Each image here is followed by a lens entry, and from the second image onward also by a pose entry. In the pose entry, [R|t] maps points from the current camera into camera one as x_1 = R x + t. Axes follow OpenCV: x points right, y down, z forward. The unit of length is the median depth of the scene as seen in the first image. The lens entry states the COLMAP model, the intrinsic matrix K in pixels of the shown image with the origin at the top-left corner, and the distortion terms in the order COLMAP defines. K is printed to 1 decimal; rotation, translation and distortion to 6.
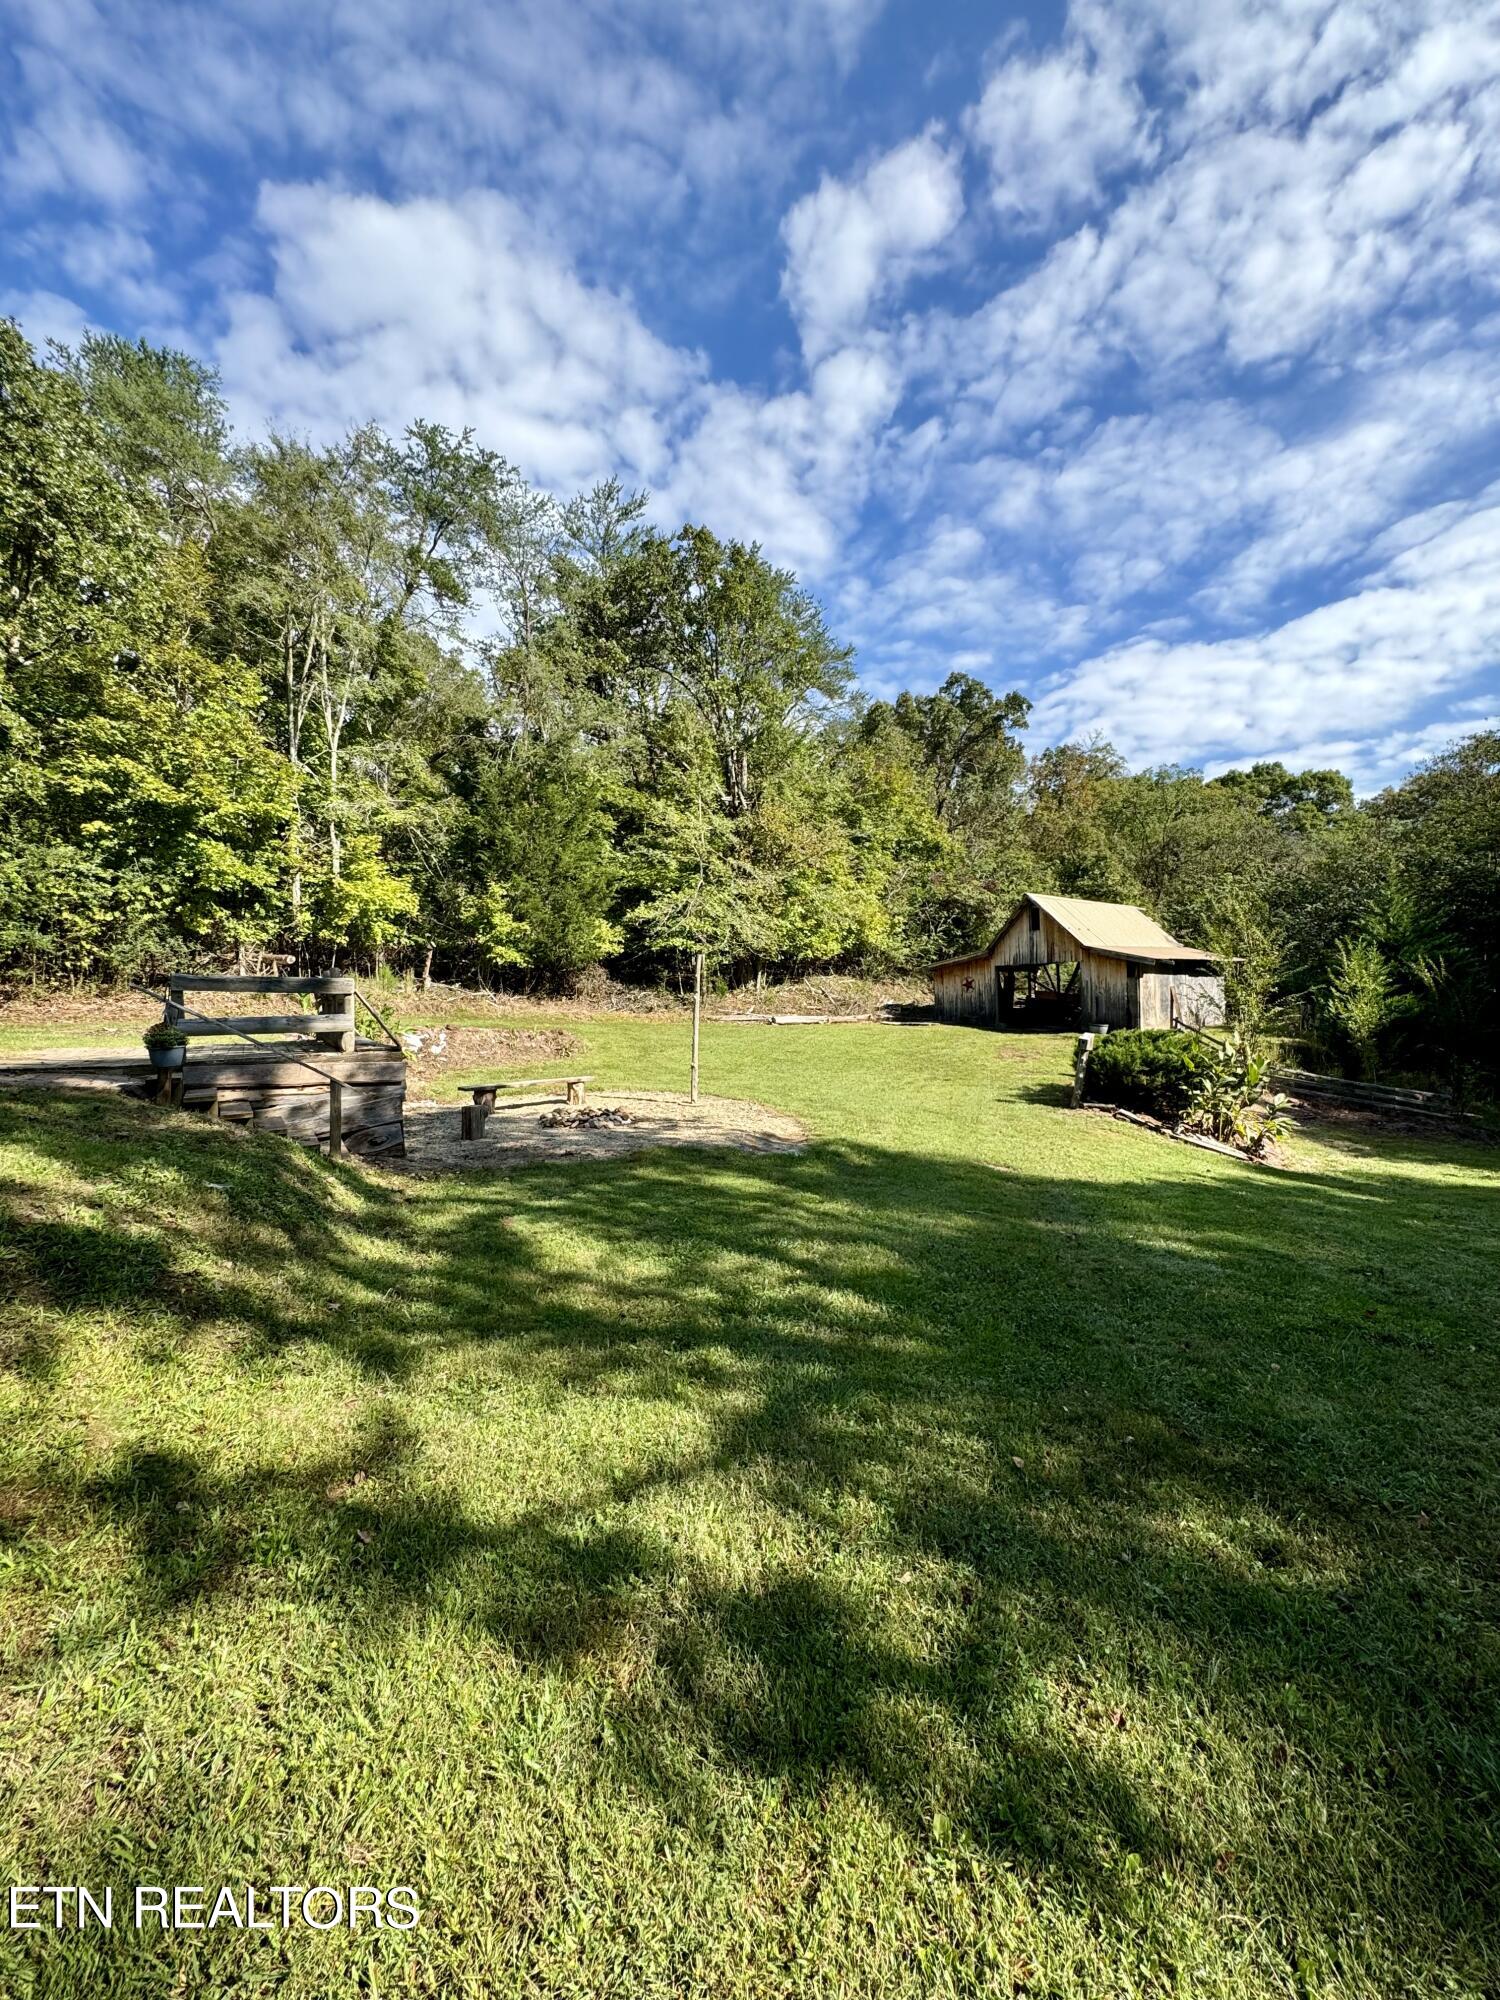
lens RADIAL K [[795.0, 0, 750.7], [0, 795.0, 994.1], [0, 0, 1]] dist [-0.006632, 0.000731]
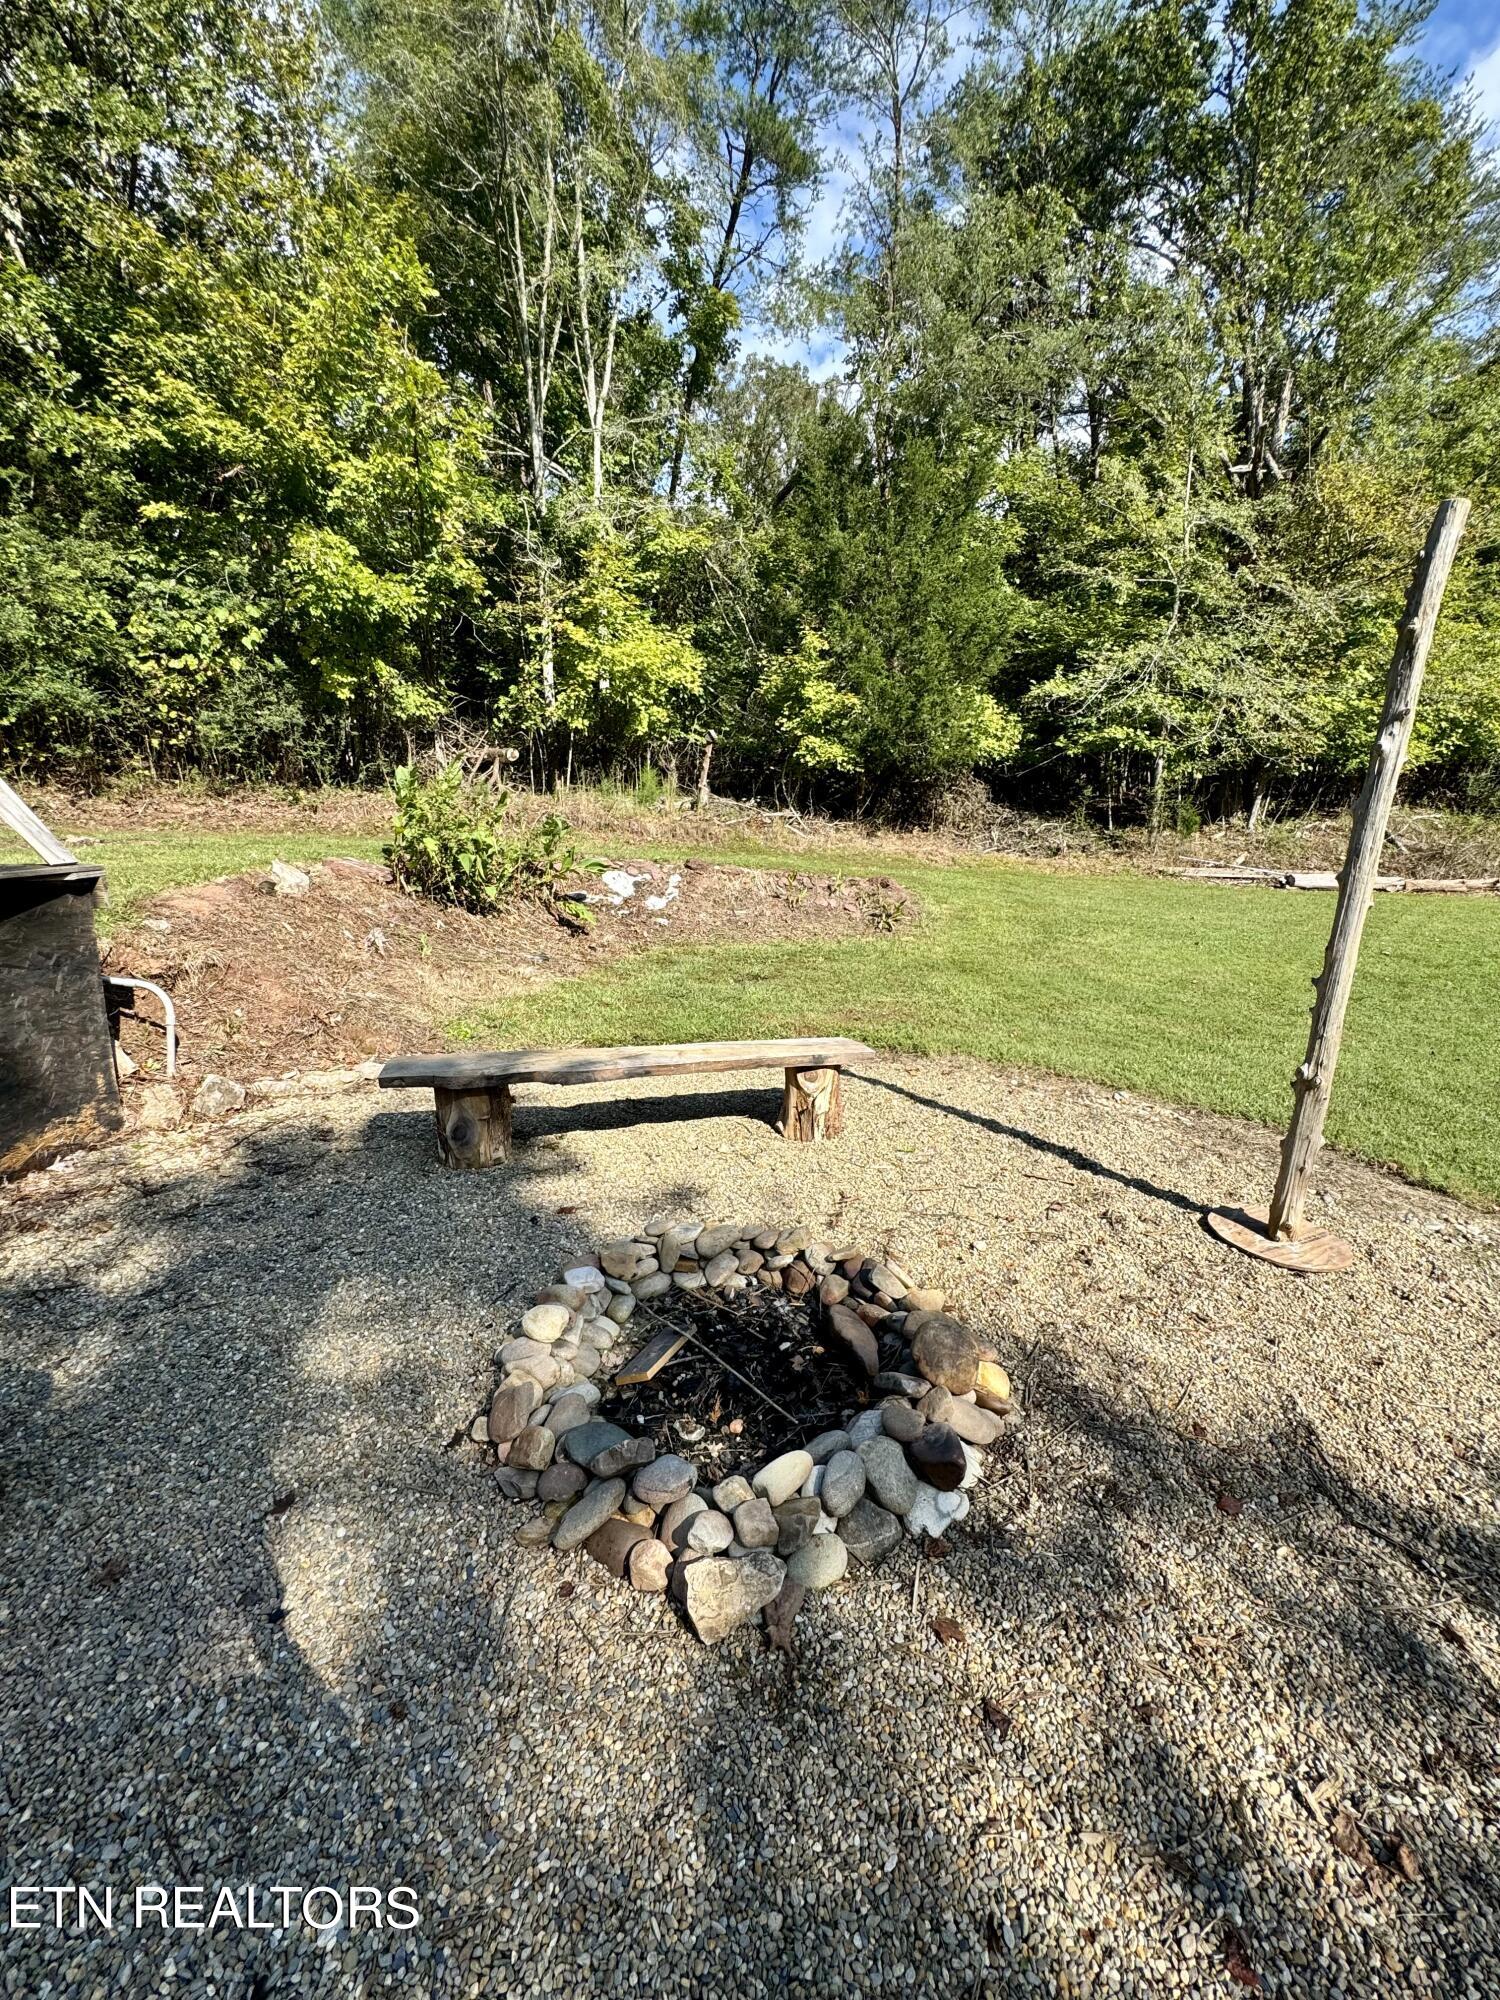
lens RADIAL K [[795.0, 0, 750.7], [0, 795.0, 994.1], [0, 0, 1]] dist [-0.006632, 0.000731]
pose [[0.890295, 0.115673, -0.440448, -0.054170], [-0.029968, 0.979987, 0.196795, 0.013608], [0.454397, -0.162006, 0.875944, 0.346830]]
